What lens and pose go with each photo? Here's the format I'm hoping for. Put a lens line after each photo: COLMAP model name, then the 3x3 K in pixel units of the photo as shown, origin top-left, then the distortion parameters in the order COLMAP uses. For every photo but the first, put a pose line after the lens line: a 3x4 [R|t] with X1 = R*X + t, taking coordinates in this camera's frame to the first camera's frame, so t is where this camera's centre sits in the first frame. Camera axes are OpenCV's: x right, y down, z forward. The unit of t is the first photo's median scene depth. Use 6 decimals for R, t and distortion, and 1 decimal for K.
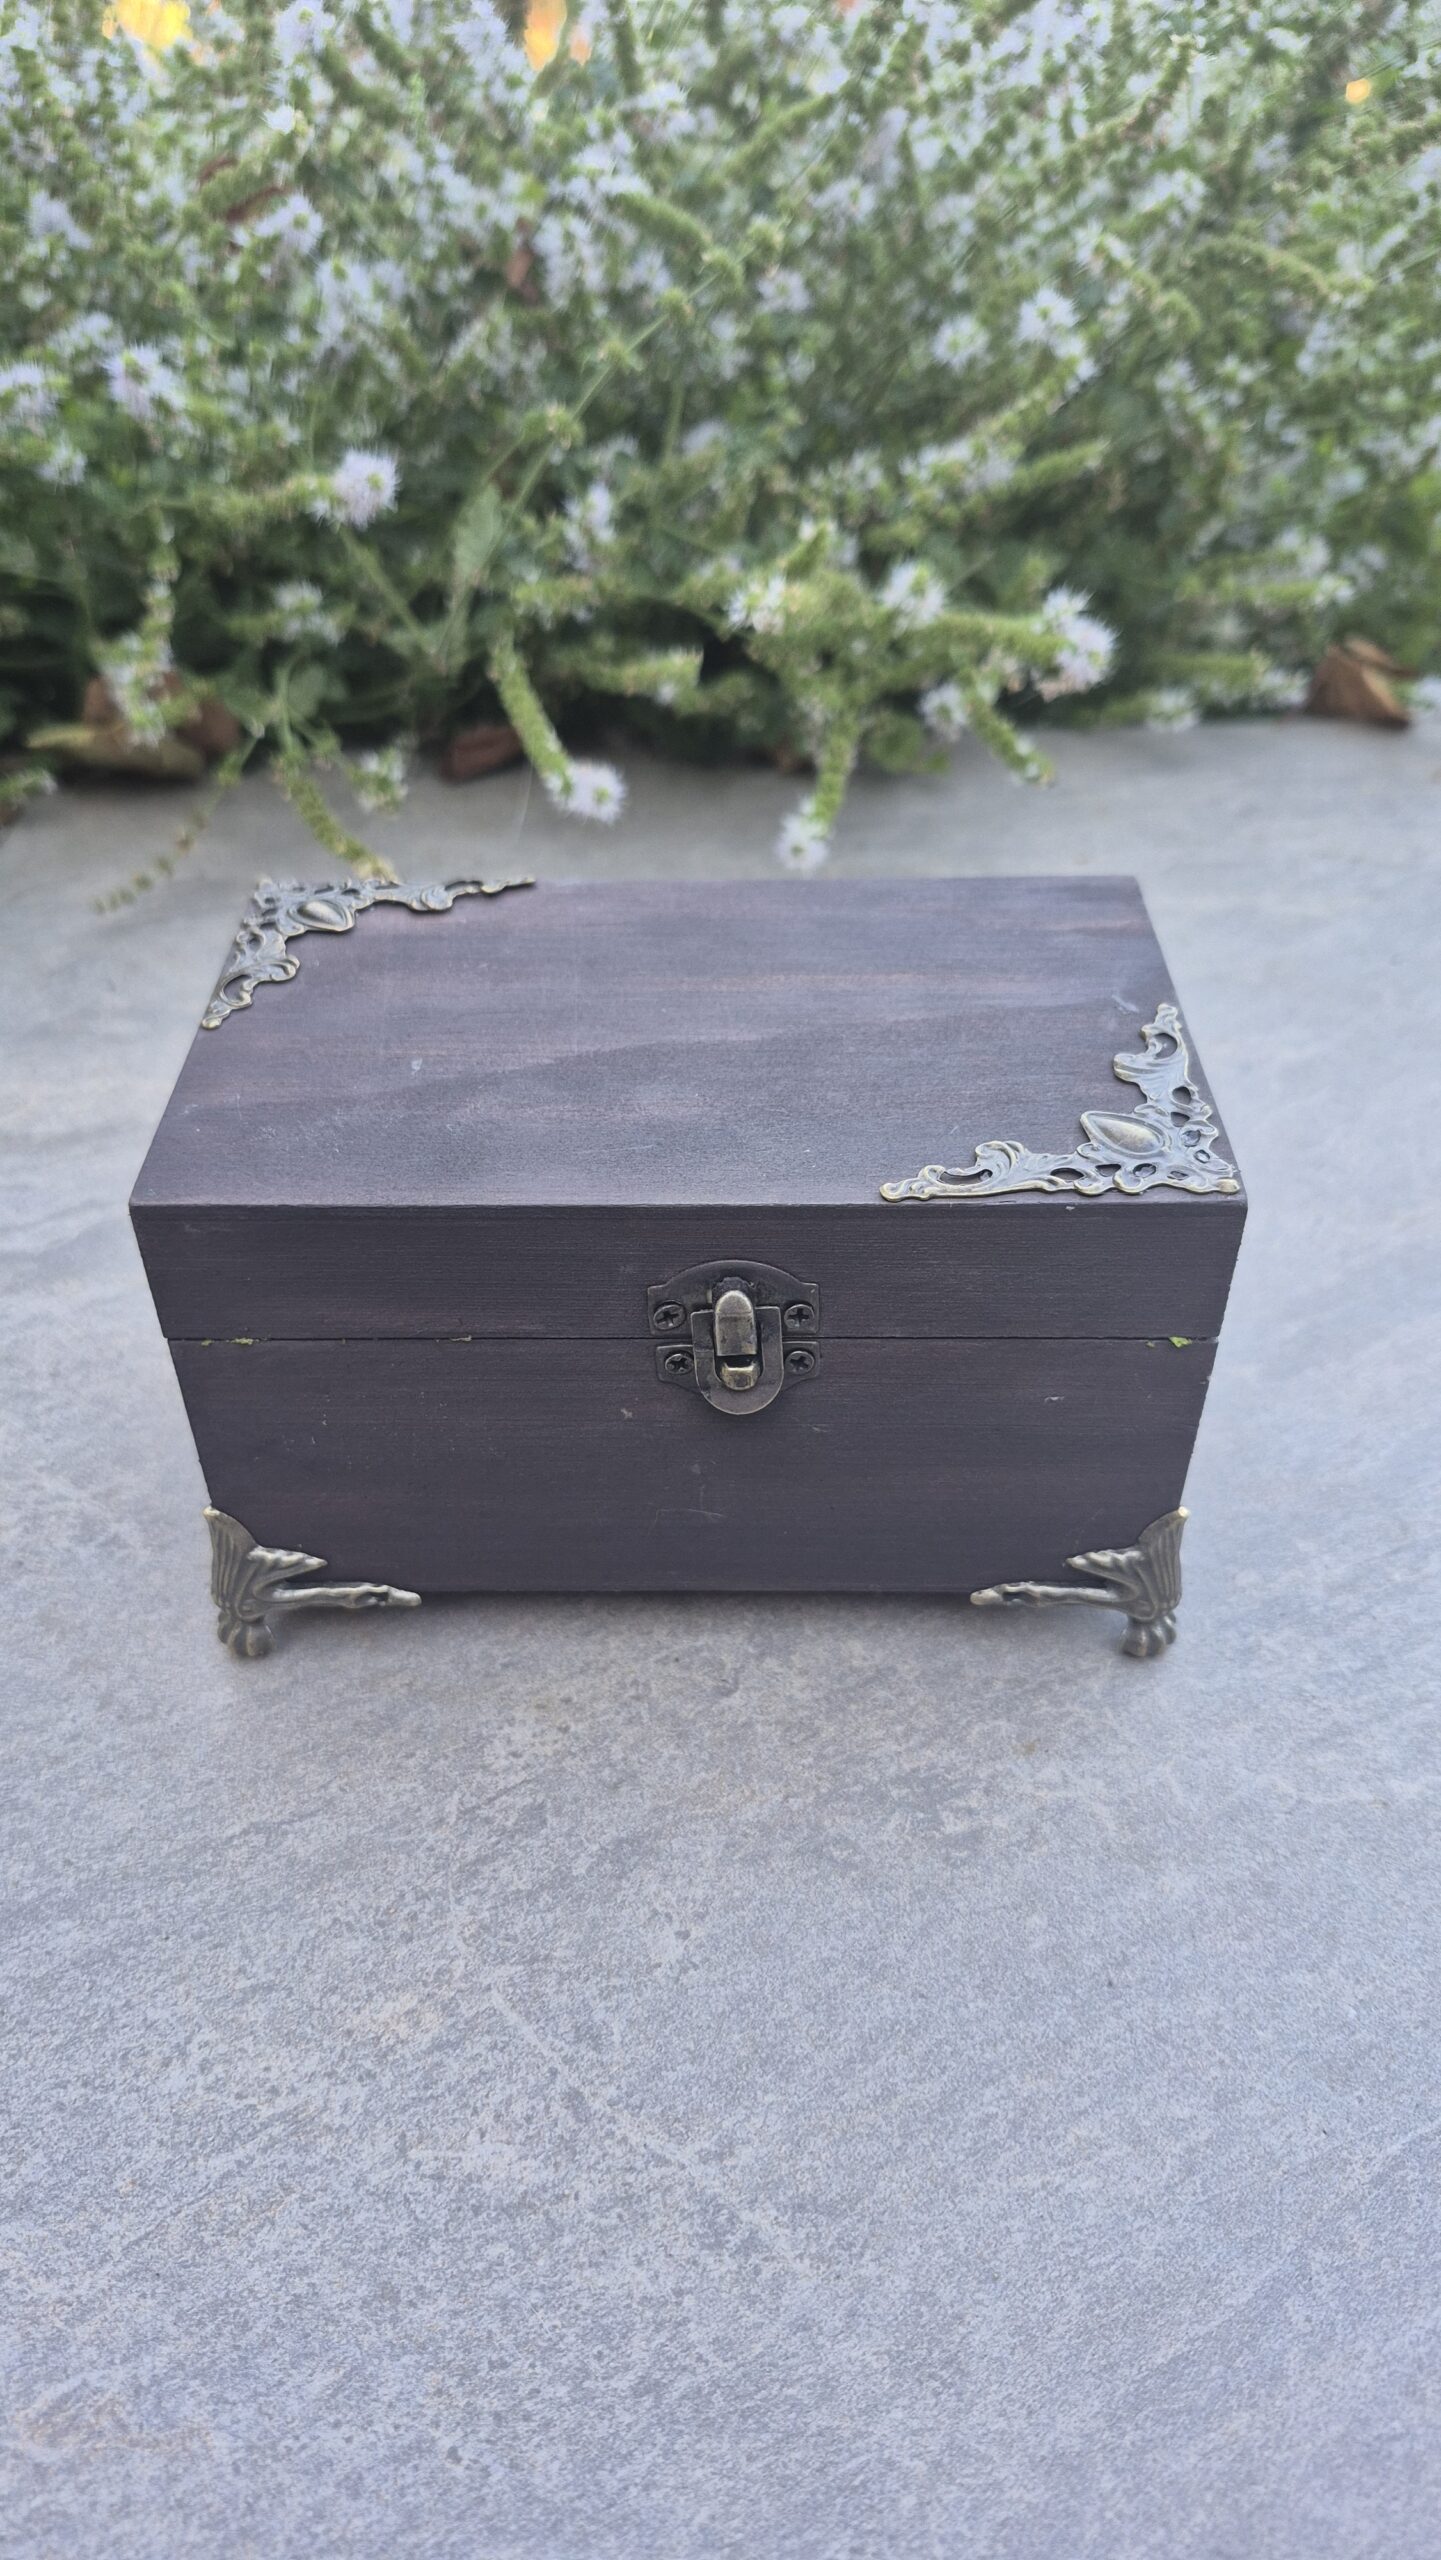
lens RADIAL K [[1849.4, 0, 710.9], [0, 1849.4, 1272.2], [0, 0, 1]] dist [0.118987, -0.238425]
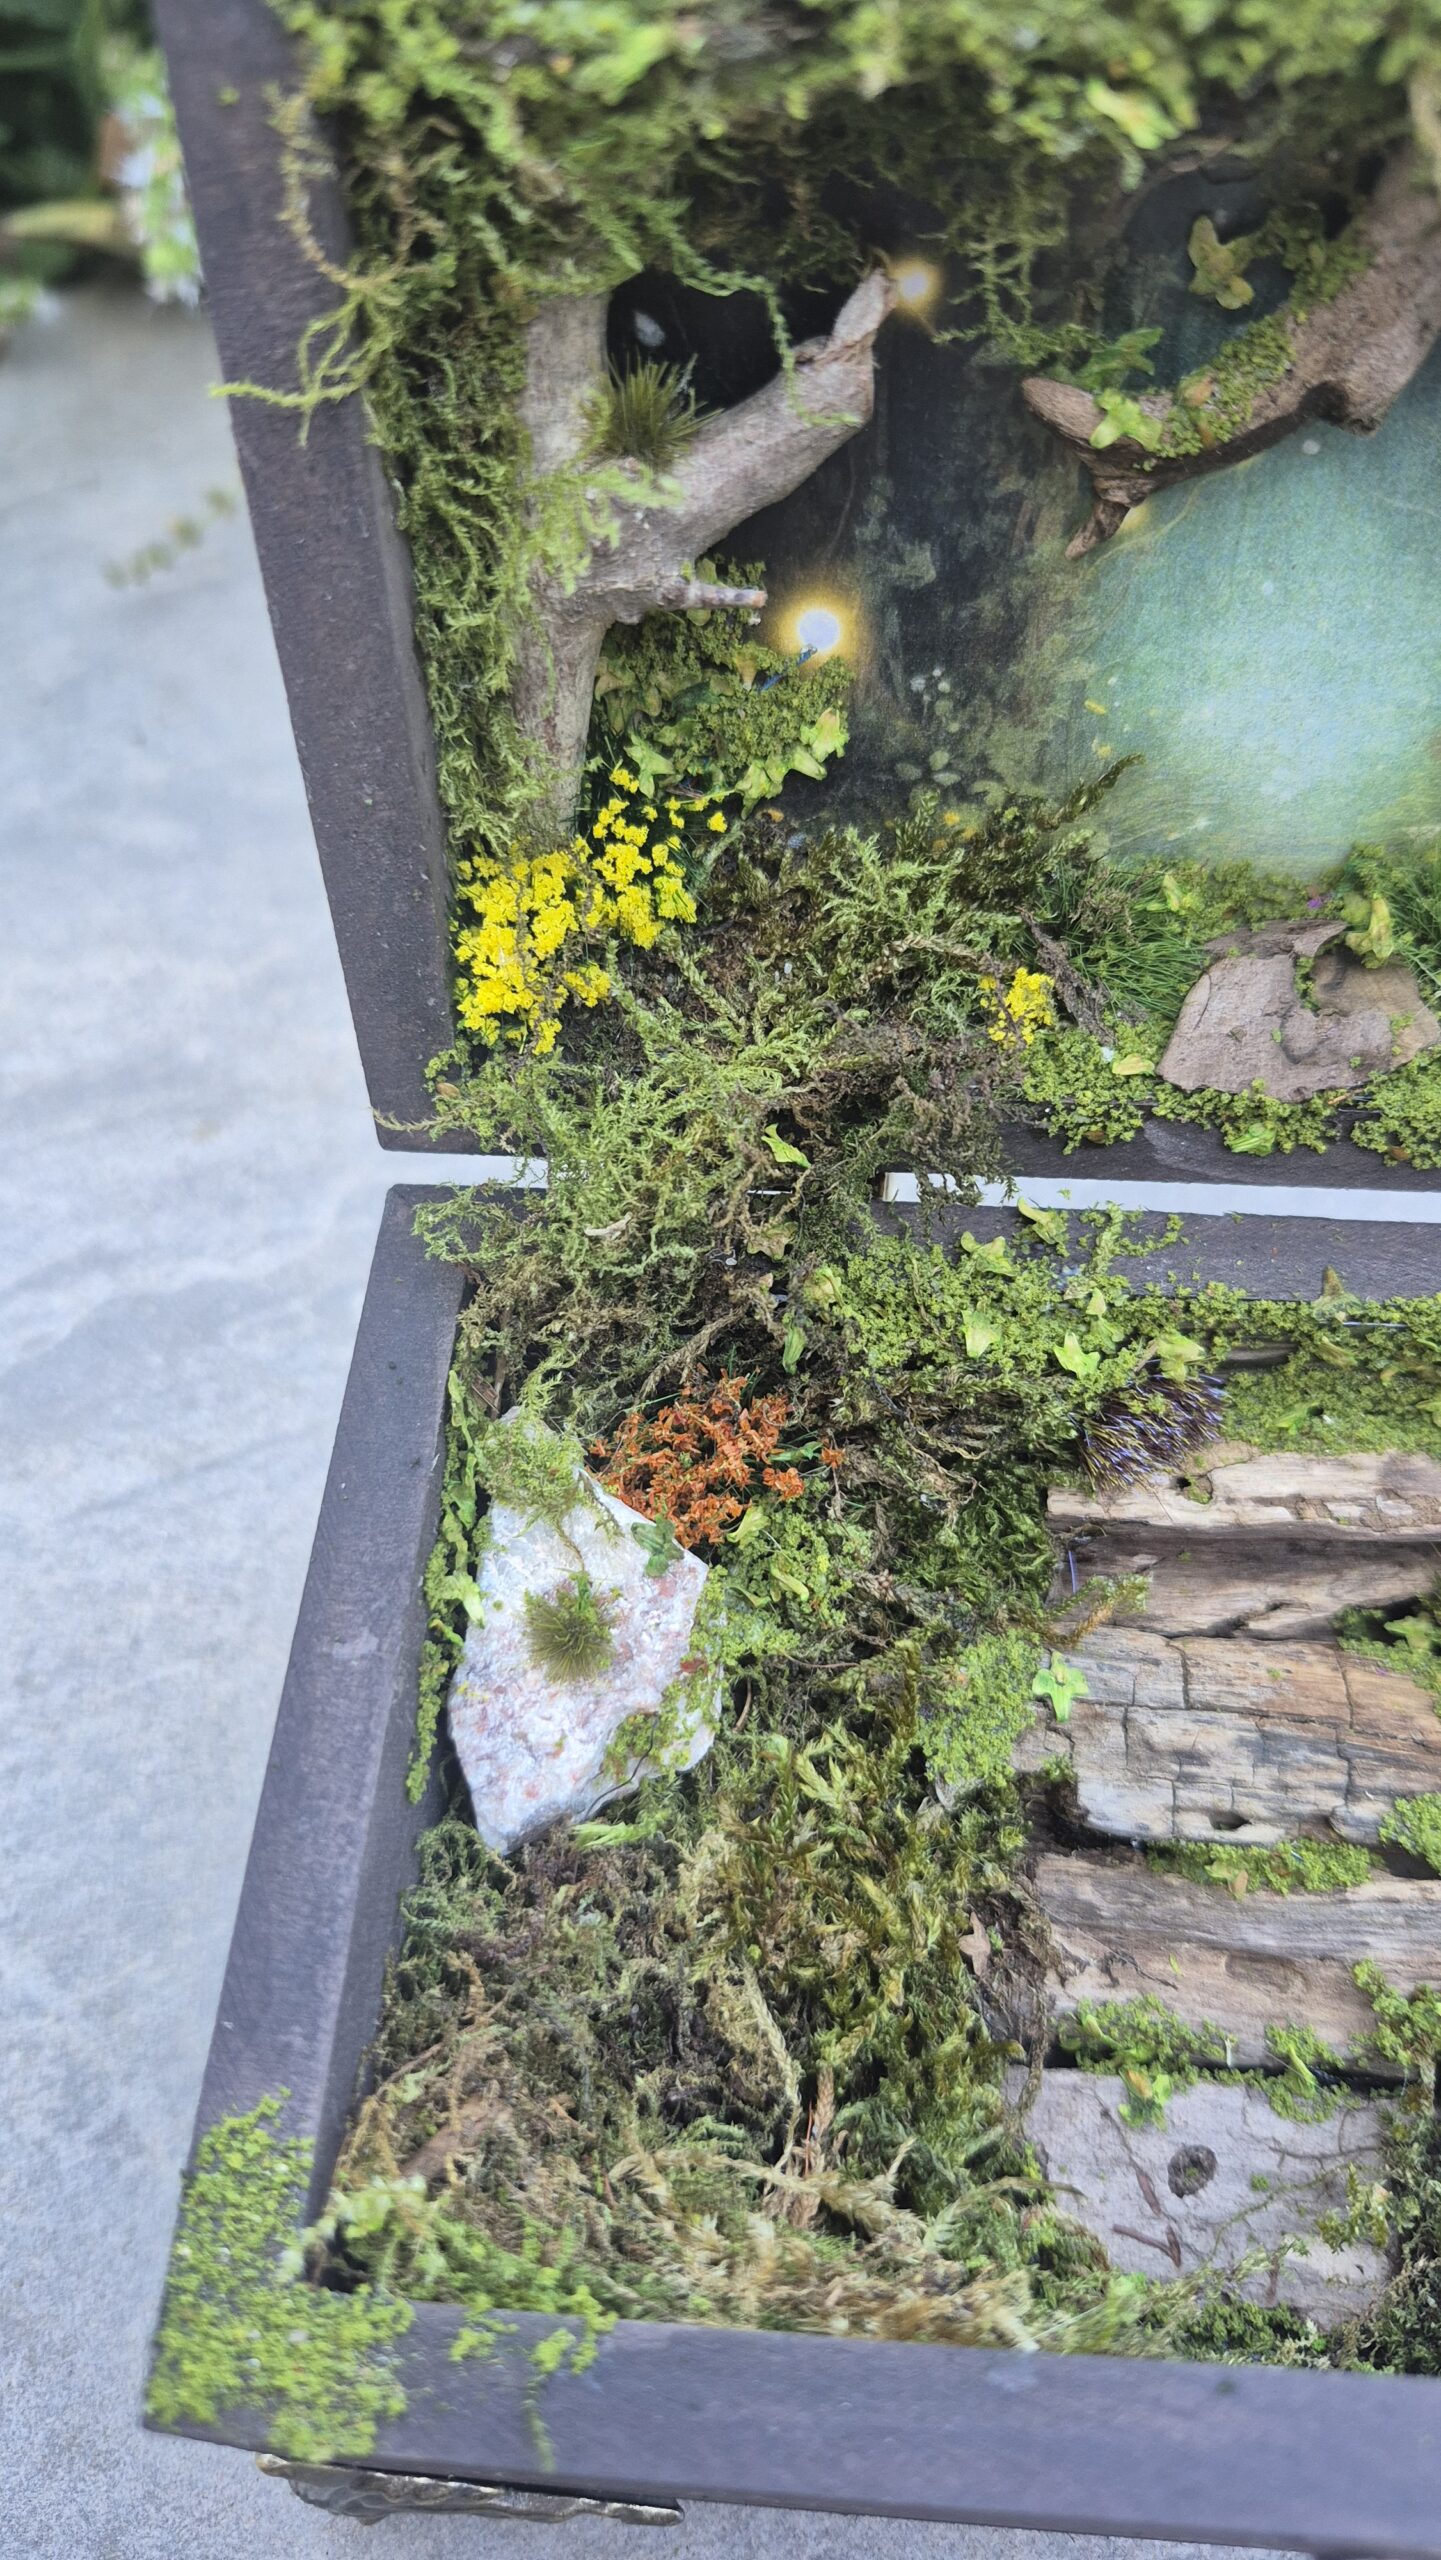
lens RADIAL K [[1893.4, 0, 719.6], [0, 1893.4, 1262.8], [0, 0, 1]] dist [0.116857, -0.320878]
pose [[0.995406, 0.068743, -0.066645, -0.120020], [-0.043403, 0.944417, 0.325873, -0.297069], [0.085342, -0.321484, 0.943061, 0.561070]]
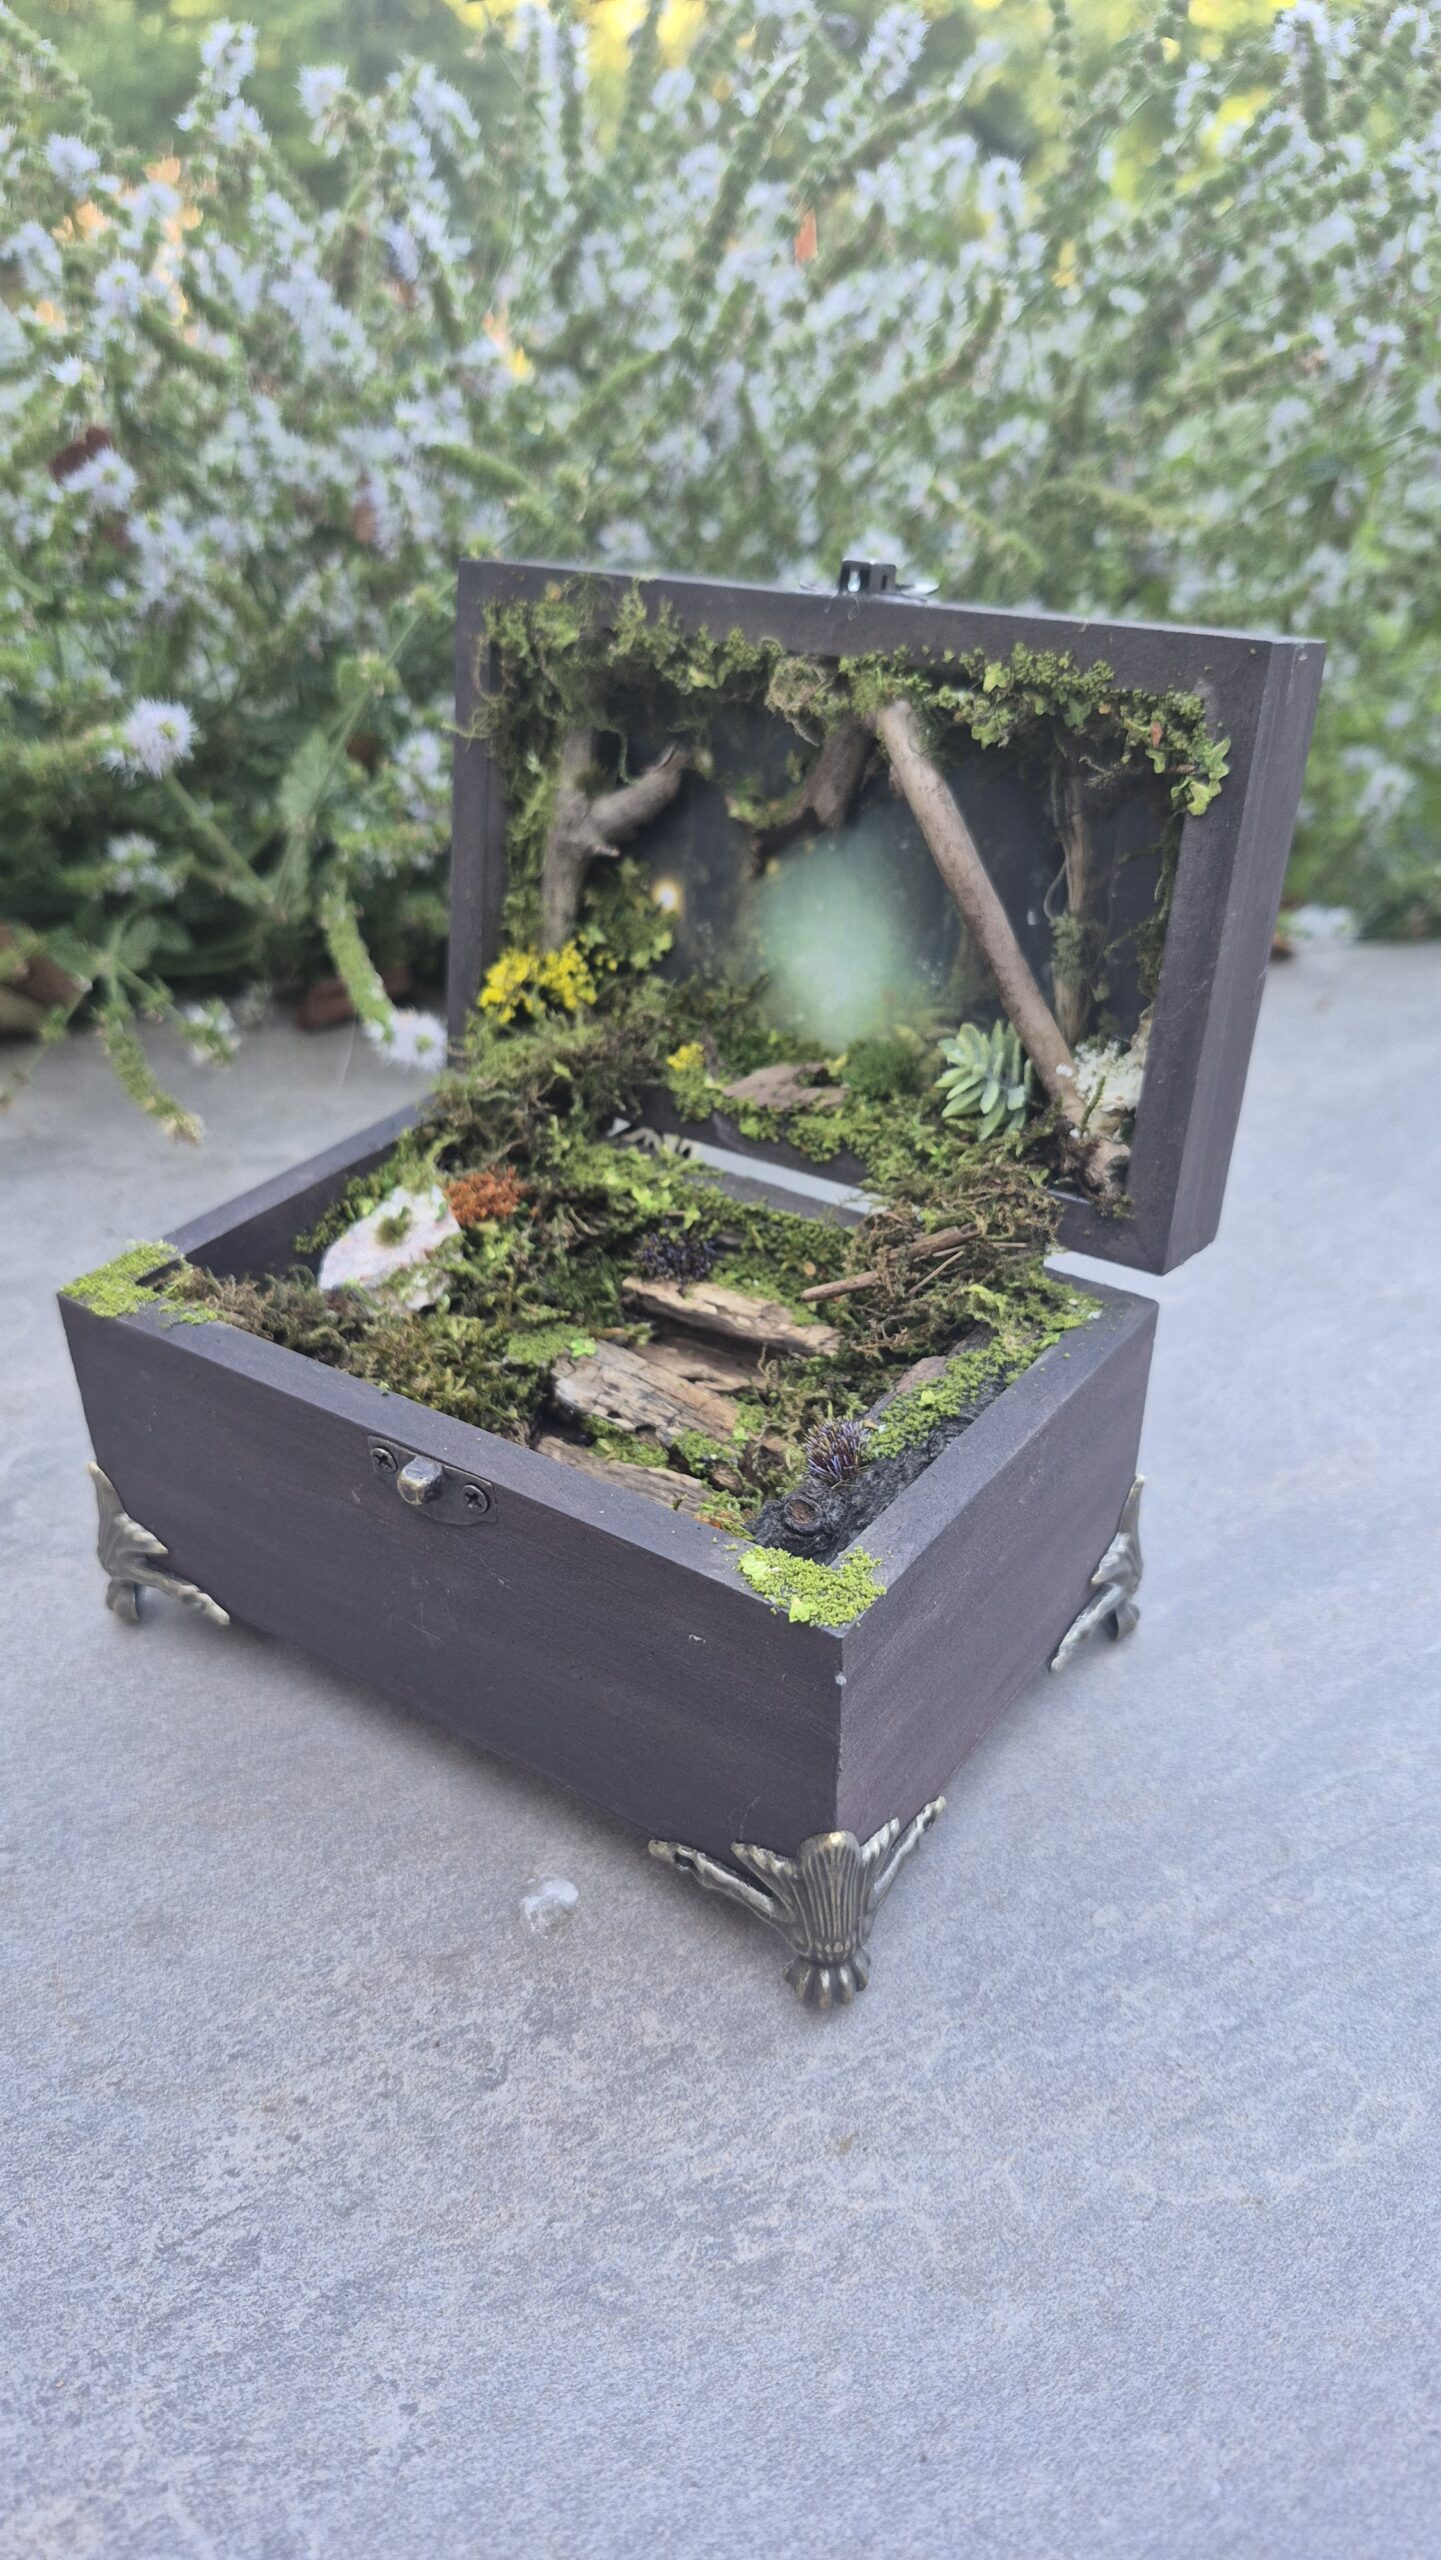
lens RADIAL K [[1849.4, 0, 710.9], [0, 1849.4, 1272.2], [0, 0, 1]] dist [0.118987, -0.238425]
pose [[0.808991, 0.302653, -0.503920, 0.491012], [-0.352589, 0.935770, -0.004024, -0.093104], [0.470335, 0.180932, 0.863741, 0.163220]]
